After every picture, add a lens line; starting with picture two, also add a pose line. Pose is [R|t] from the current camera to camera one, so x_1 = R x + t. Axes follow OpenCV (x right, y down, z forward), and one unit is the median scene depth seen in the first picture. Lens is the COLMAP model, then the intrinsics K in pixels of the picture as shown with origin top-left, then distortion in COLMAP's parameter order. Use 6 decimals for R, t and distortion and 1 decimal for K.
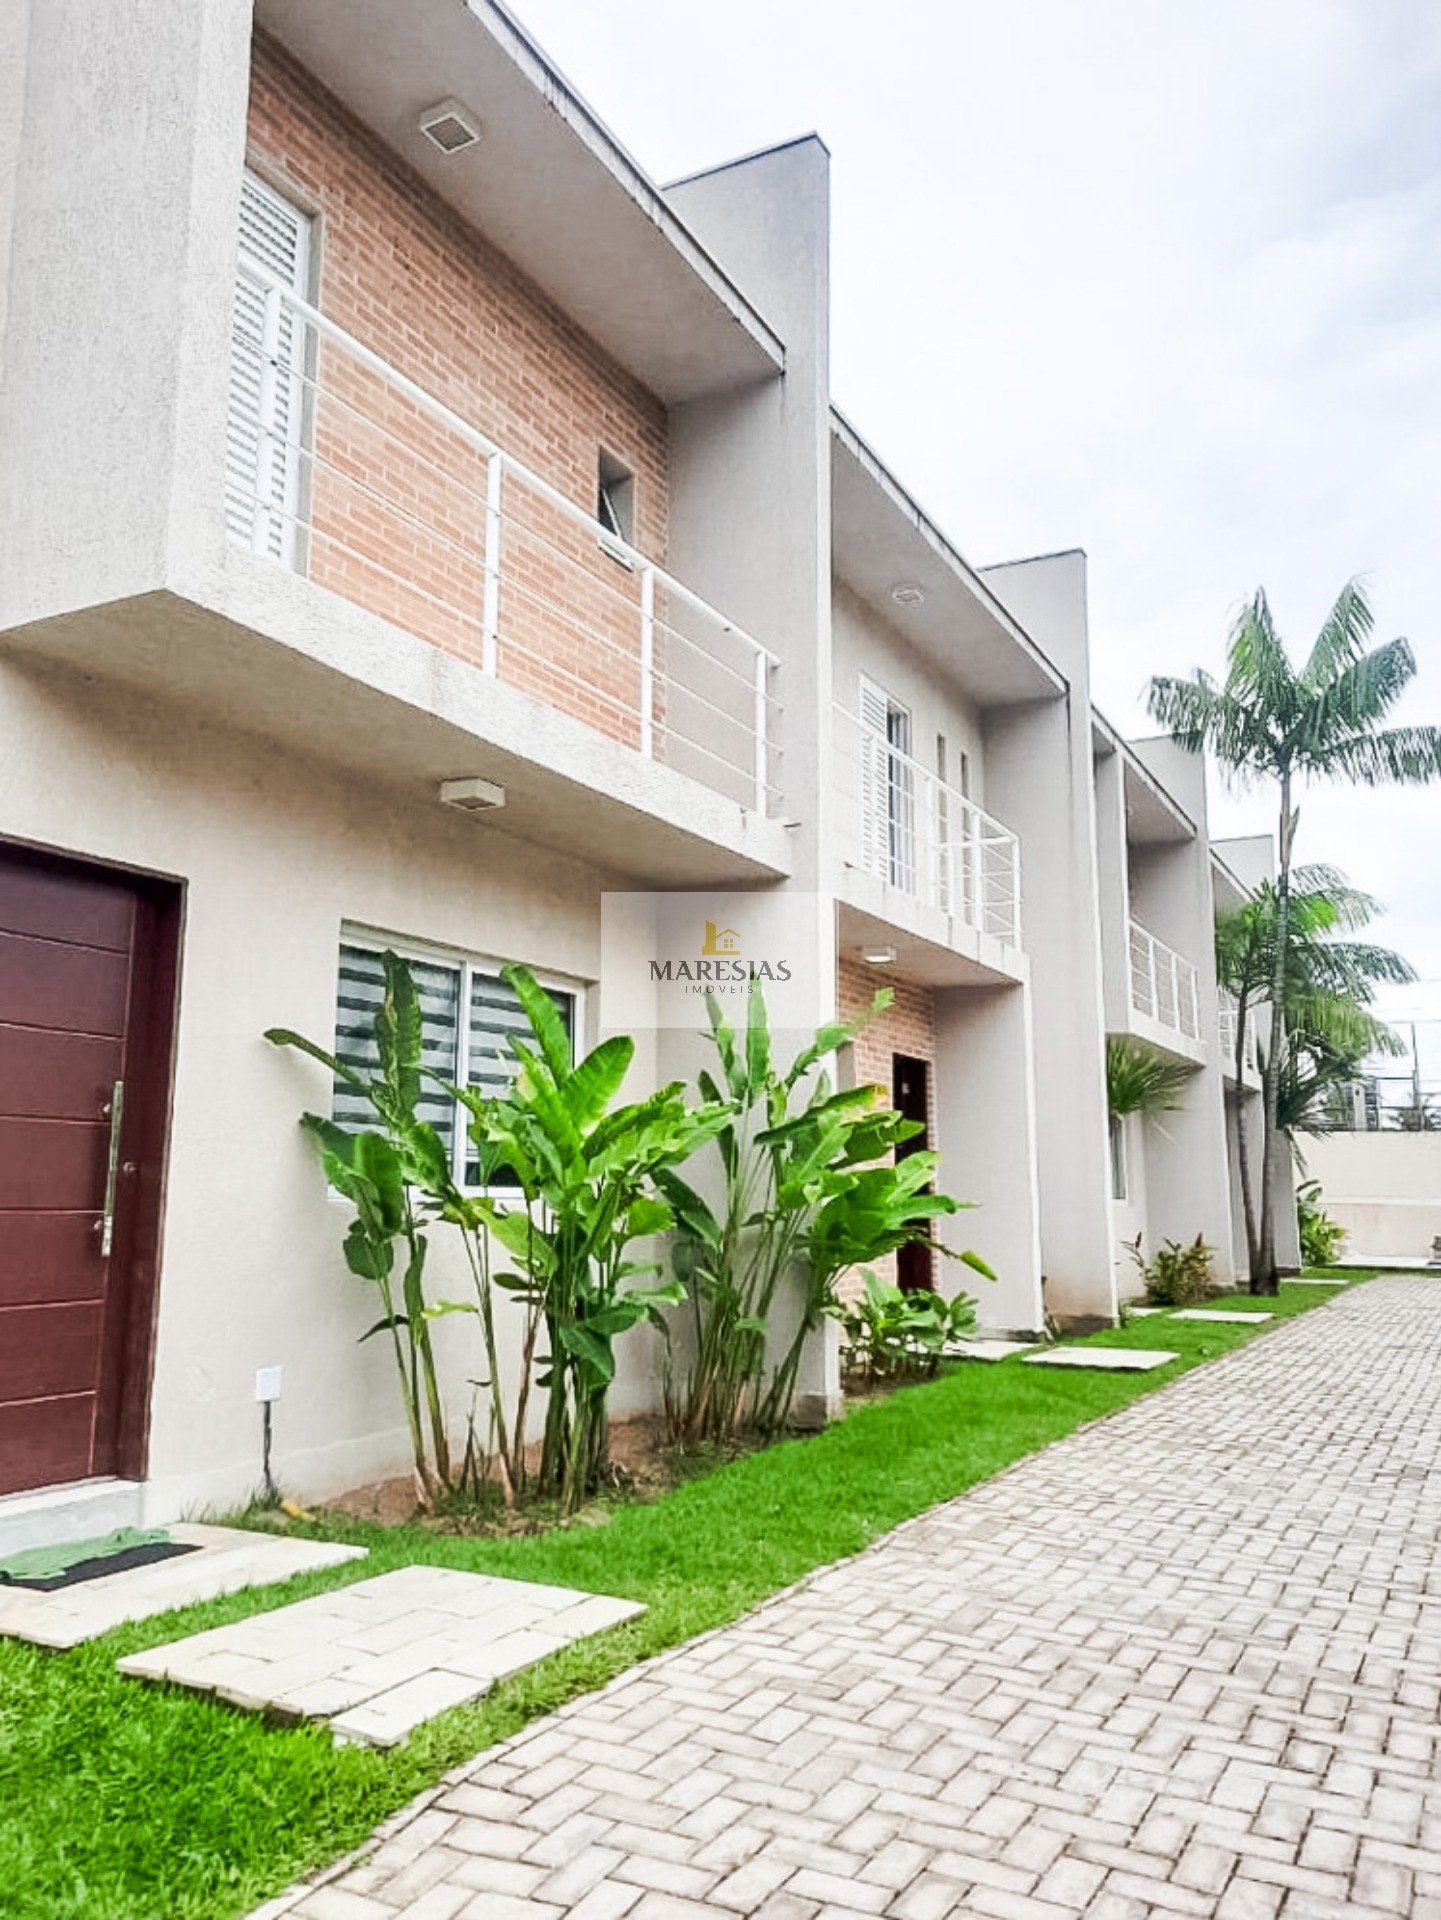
lens RADIAL K [[1436.3, 0, 723.8], [0, 1436.3, 949.7], [0, 0, 1]] dist [0.035190, 0.001572]
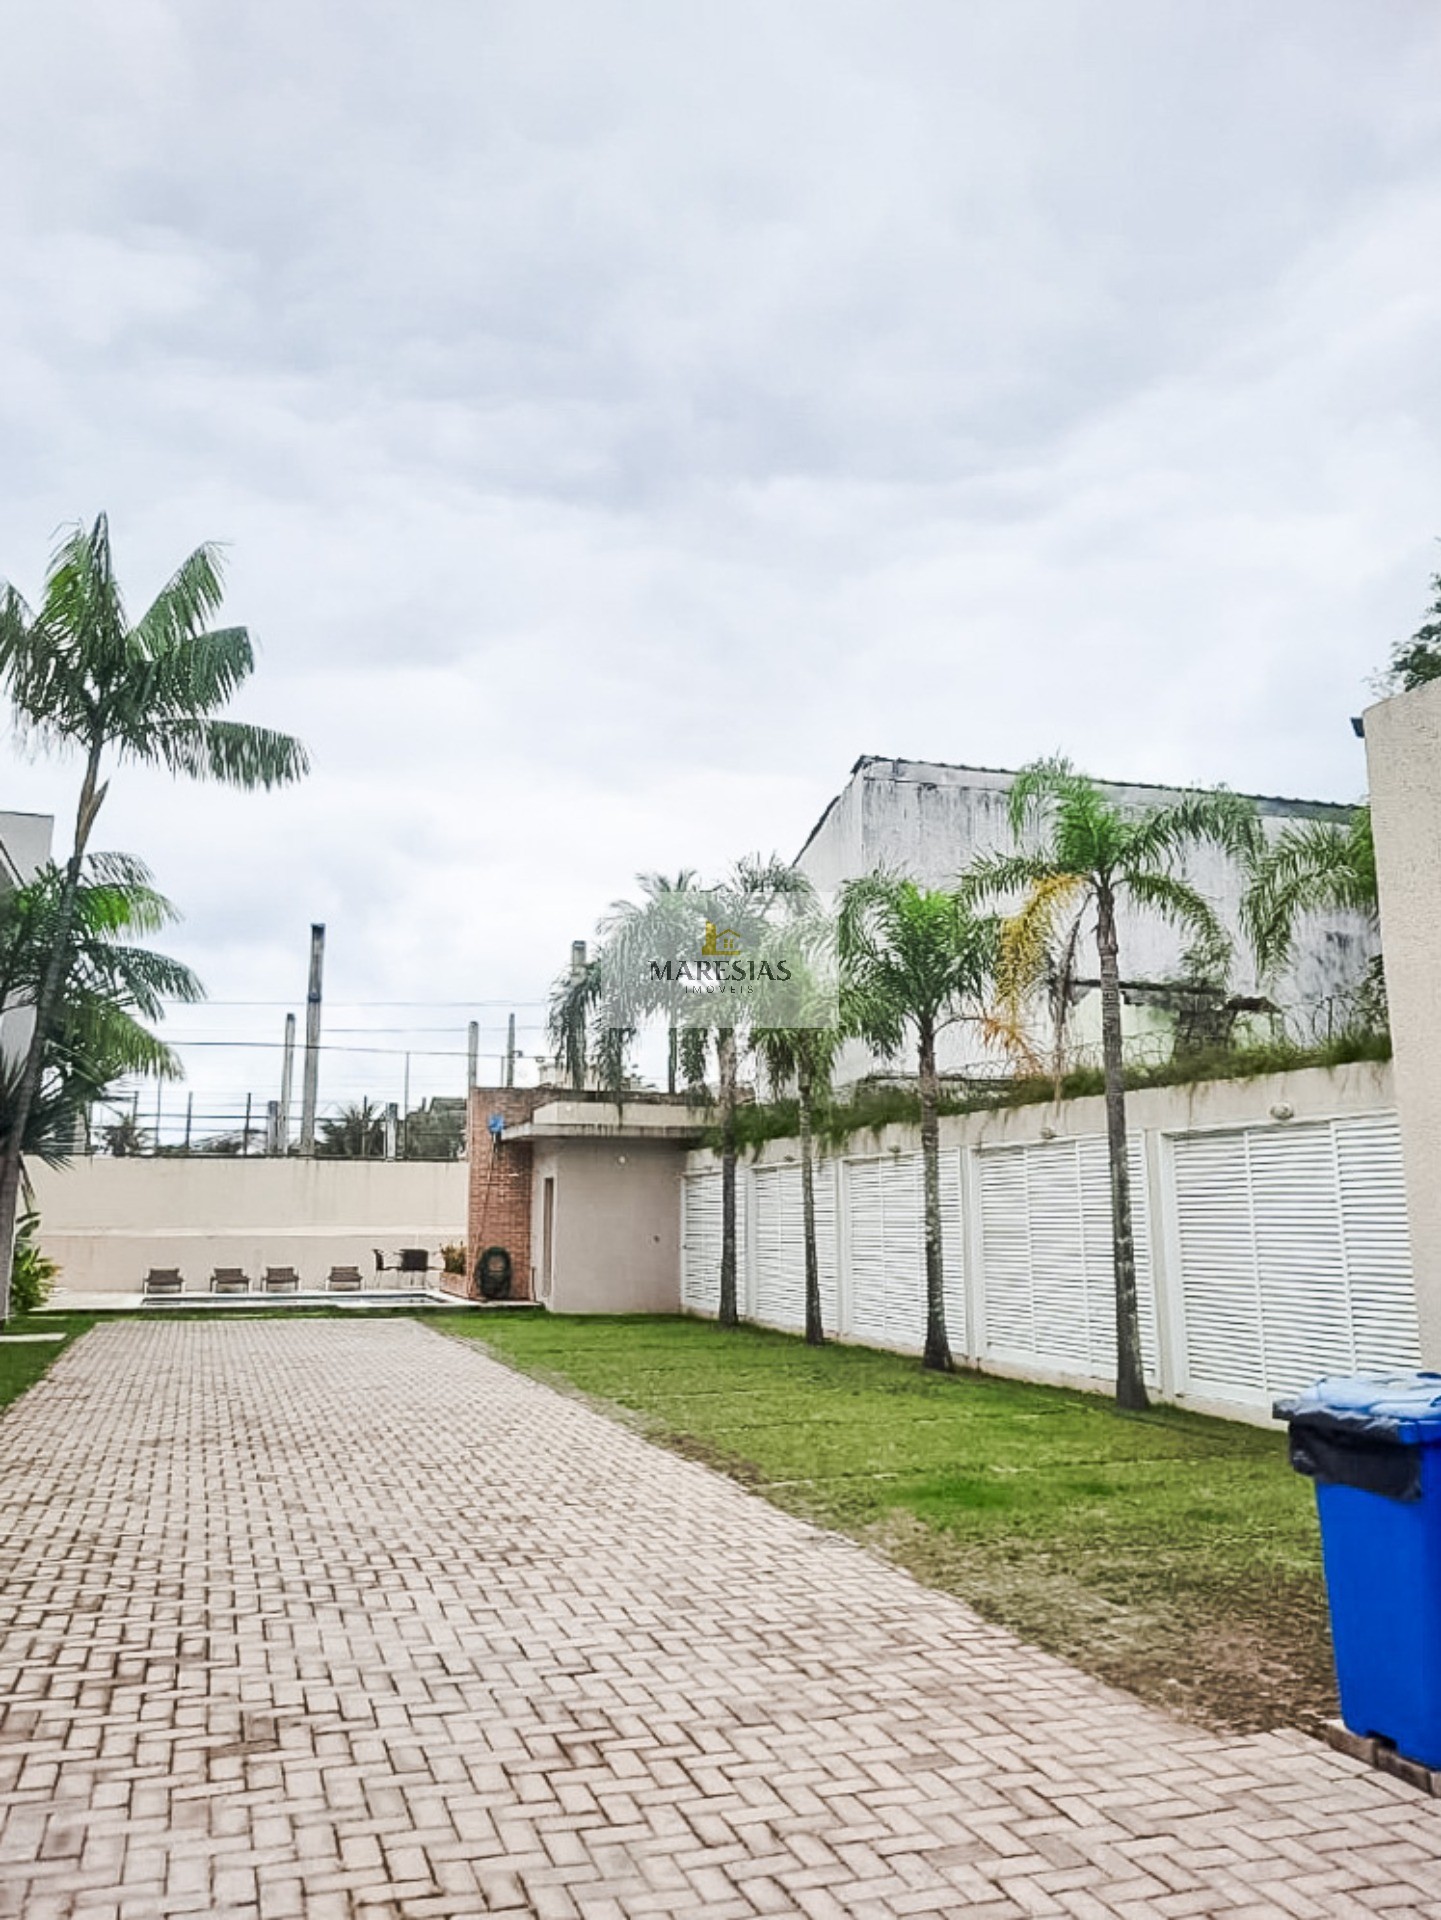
lens RADIAL K [[1436.3, 0, 723.8], [0, 1436.3, 949.7], [0, 0, 1]] dist [0.035190, 0.001572]
pose [[0.667359, 0.138902, 0.731668, 0.029625], [-0.130944, 0.989032, -0.068327, 0.009046], [-0.733134, -0.050209, 0.678228, 0.146239]]
